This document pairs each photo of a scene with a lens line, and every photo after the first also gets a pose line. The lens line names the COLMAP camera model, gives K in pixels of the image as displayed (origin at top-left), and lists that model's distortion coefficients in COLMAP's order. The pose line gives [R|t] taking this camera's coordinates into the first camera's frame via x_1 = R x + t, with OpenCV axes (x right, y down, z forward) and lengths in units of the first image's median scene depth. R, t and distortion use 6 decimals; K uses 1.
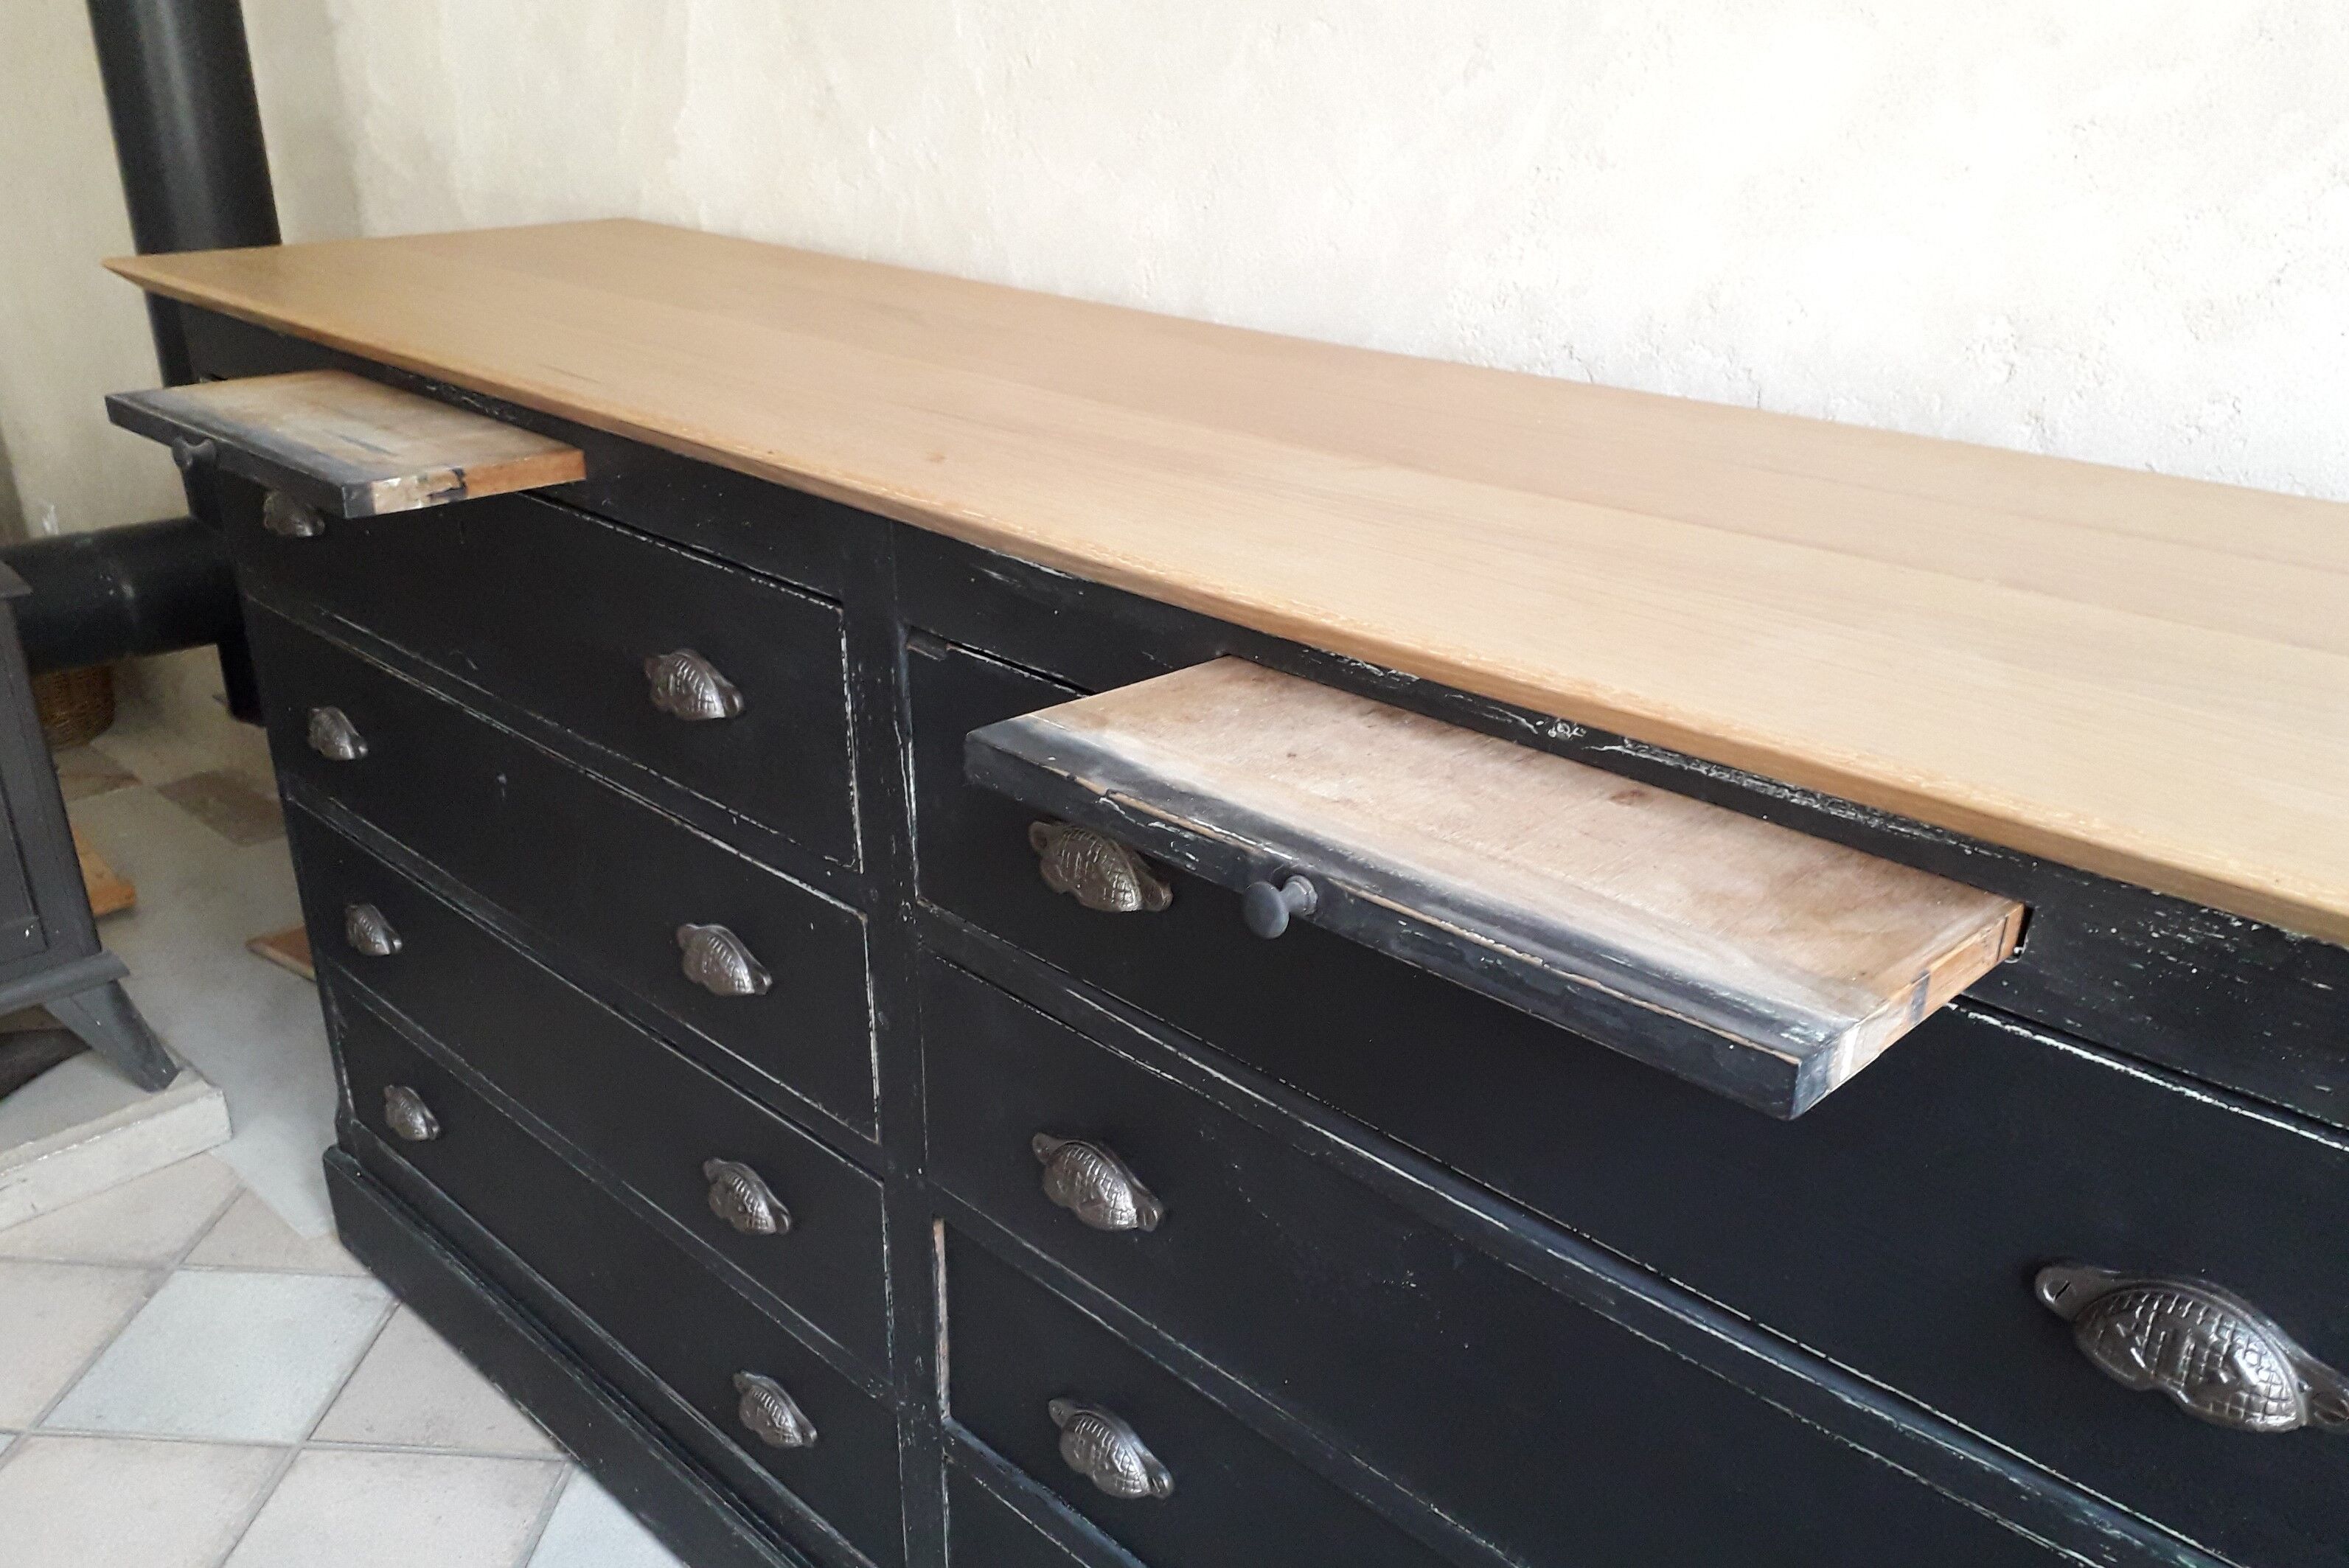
lens RADIAL K [[1920.2, 0, 1188.2], [0, 1920.2, 885.3], [0, 0, 1]] dist [0.020375, -0.023697]
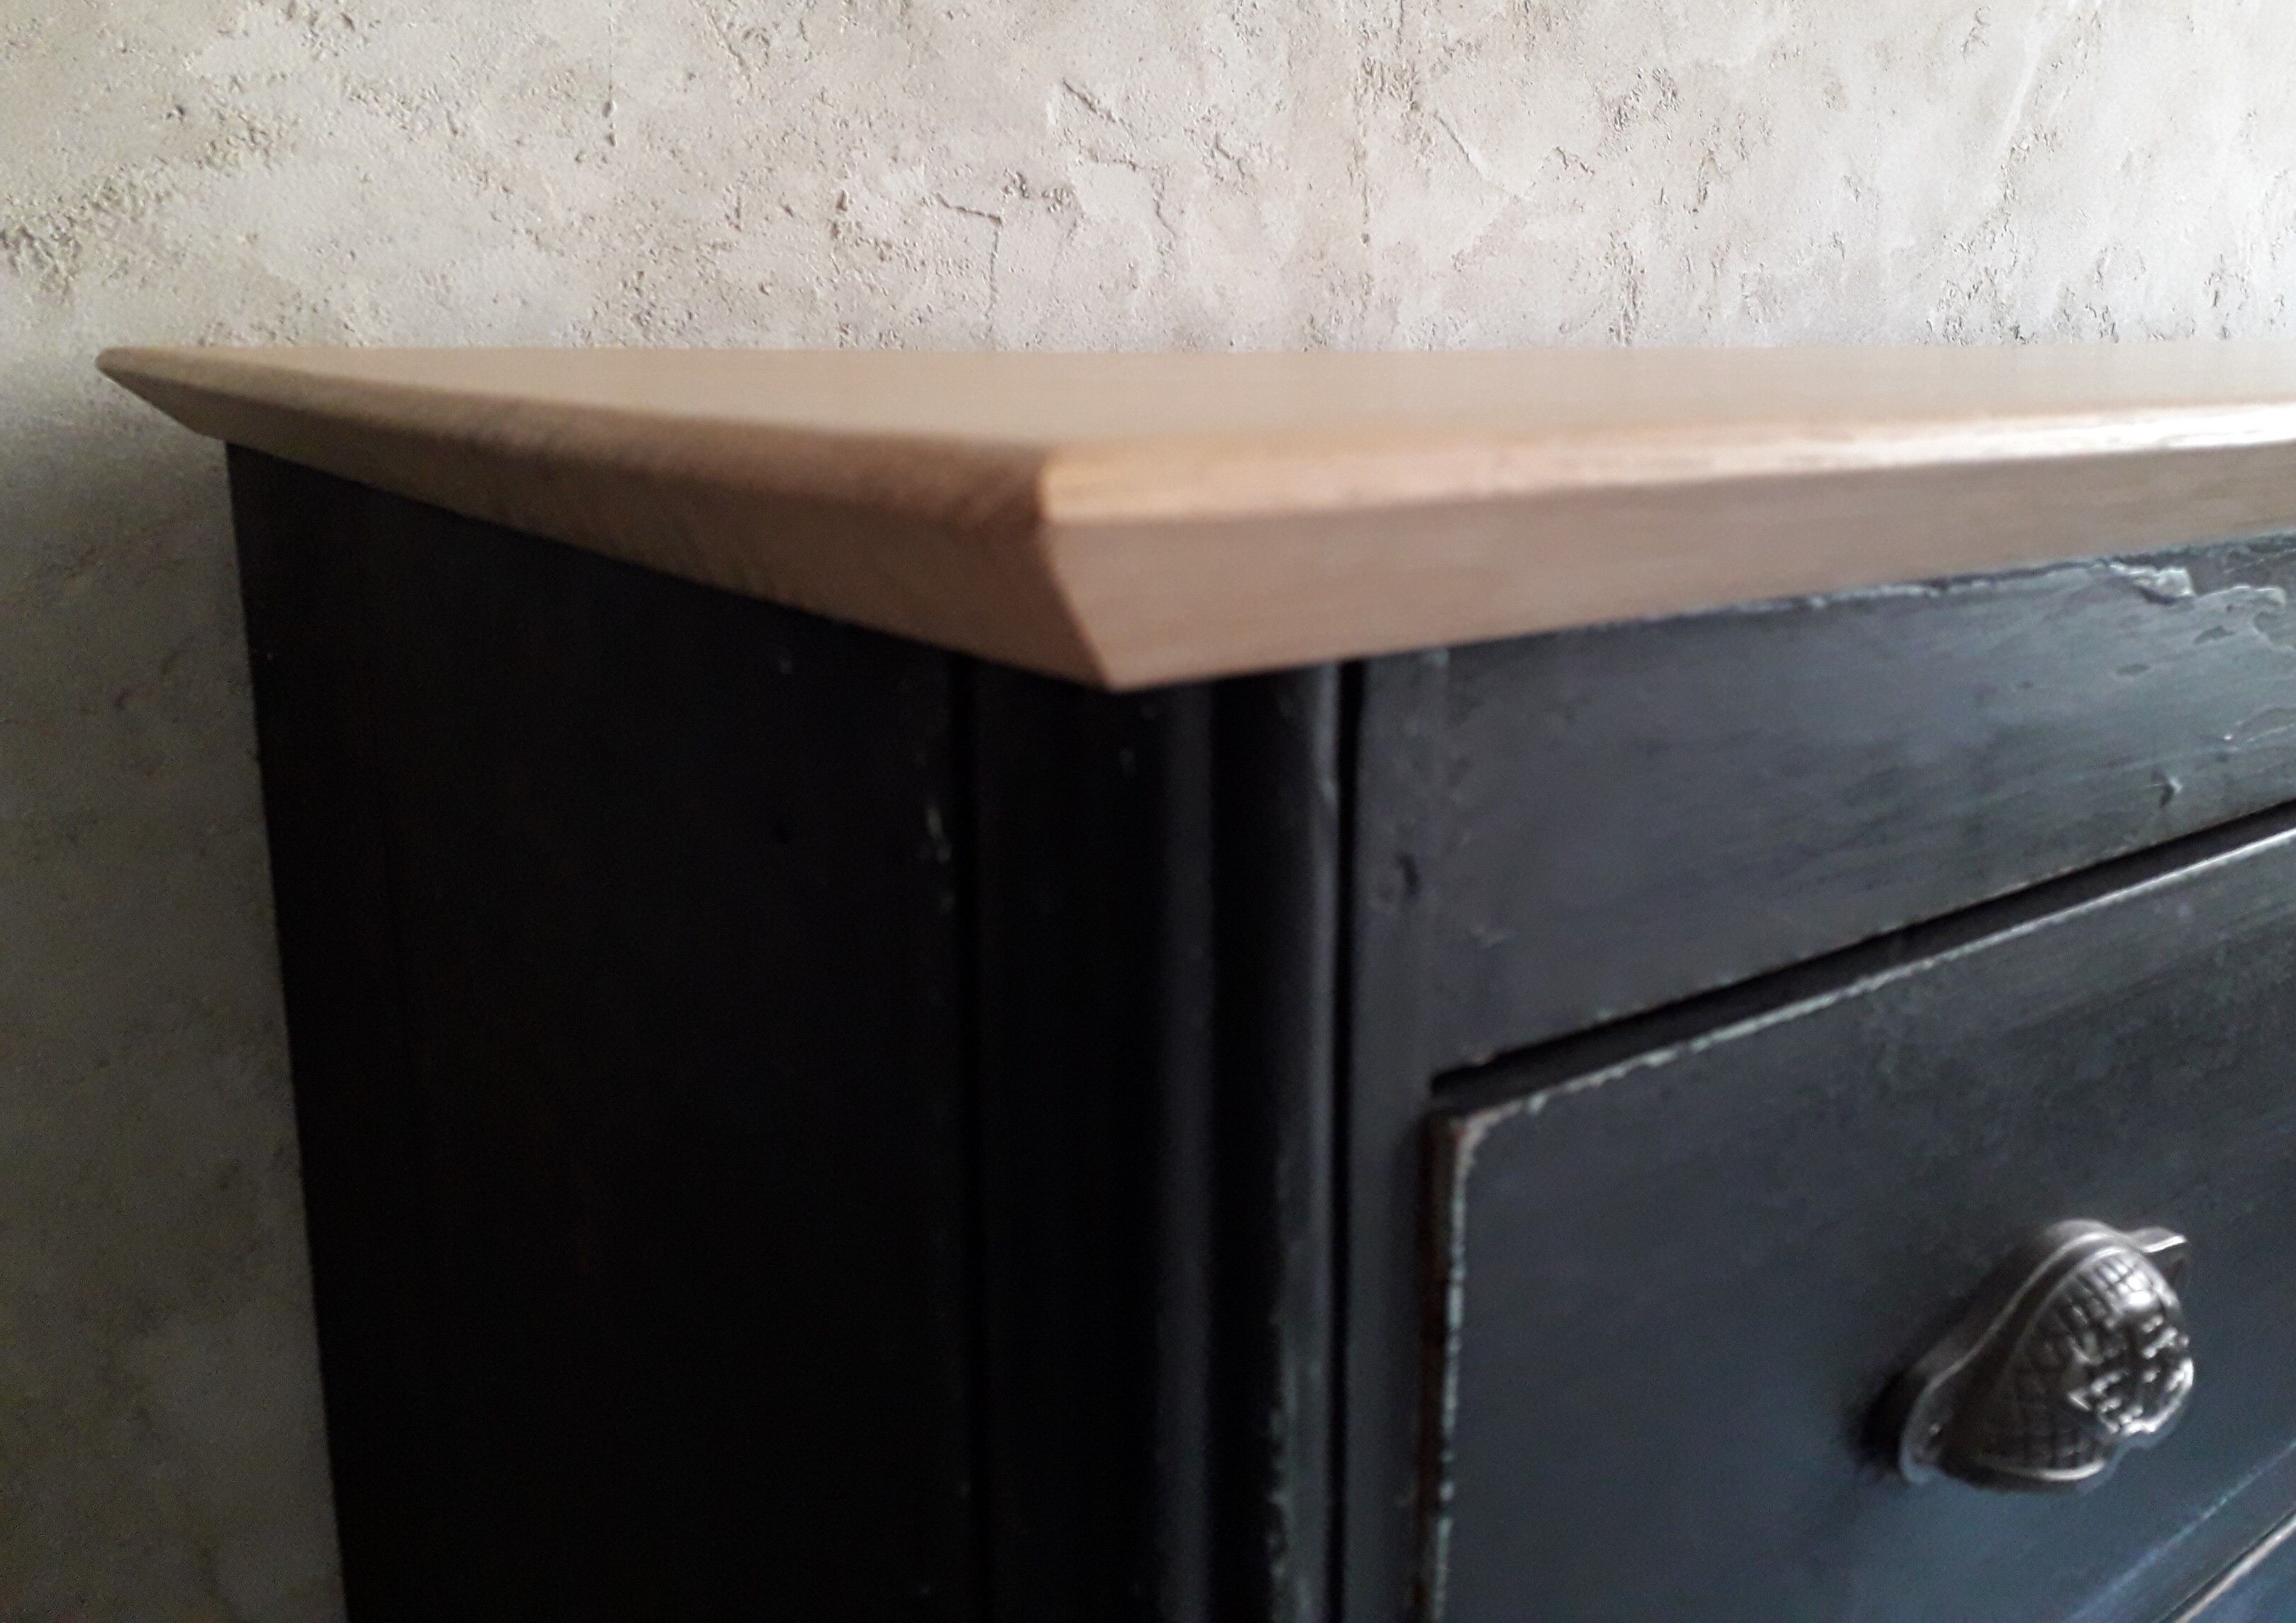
lens RADIAL K [[1795.6, 0, 1171.0], [0, 1795.6, 793.4], [0, 0, 1]] dist [0.065737, -0.050227]
pose [[0.150924, -0.259291, 0.953934, -0.784896], [0.415525, 0.892237, 0.176780, -0.391871], [-0.896973, 0.369703, 0.242402, 1.188917]]
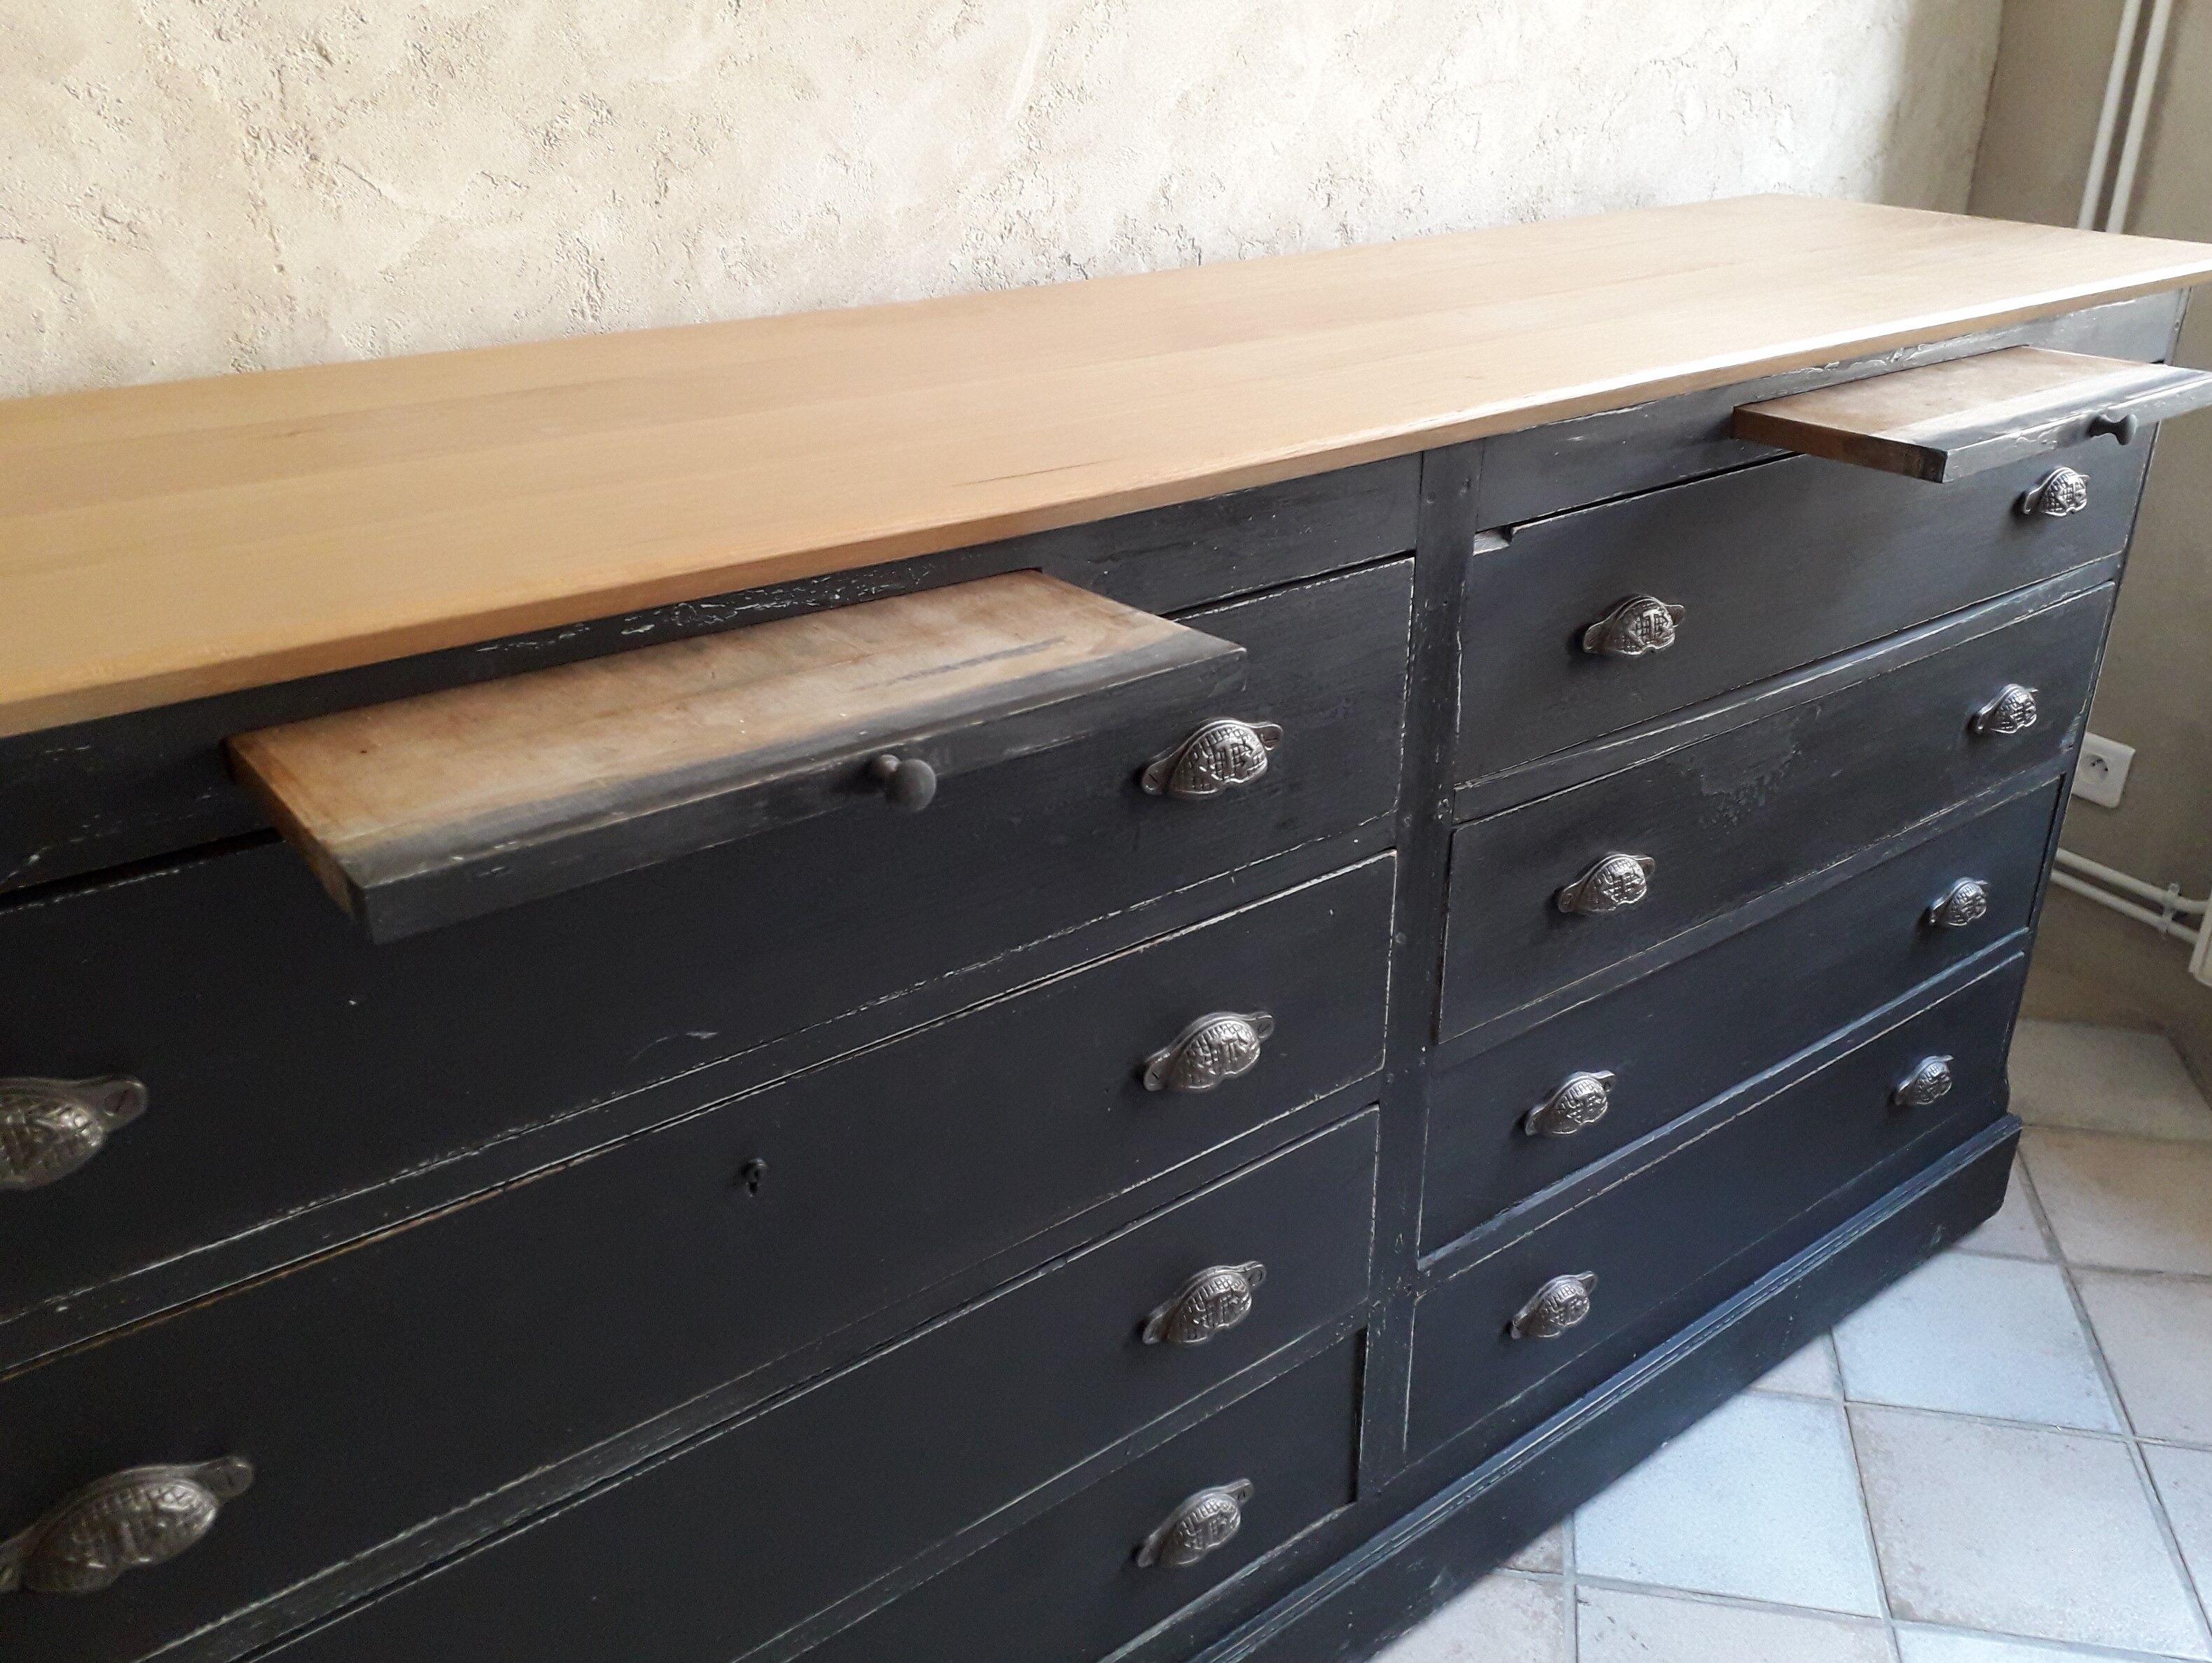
lens RADIAL K [[1817.1, 0, 1133.3], [0, 1817.1, 845.8], [0, 0, 1]] dist [0.018496, -0.012219]
pose [[0.129633, -0.440543, 0.888323, -0.907637], [0.422363, 0.835076, 0.352501, -0.336548], [-0.897109, 0.329498, 0.294323, 0.715219]]
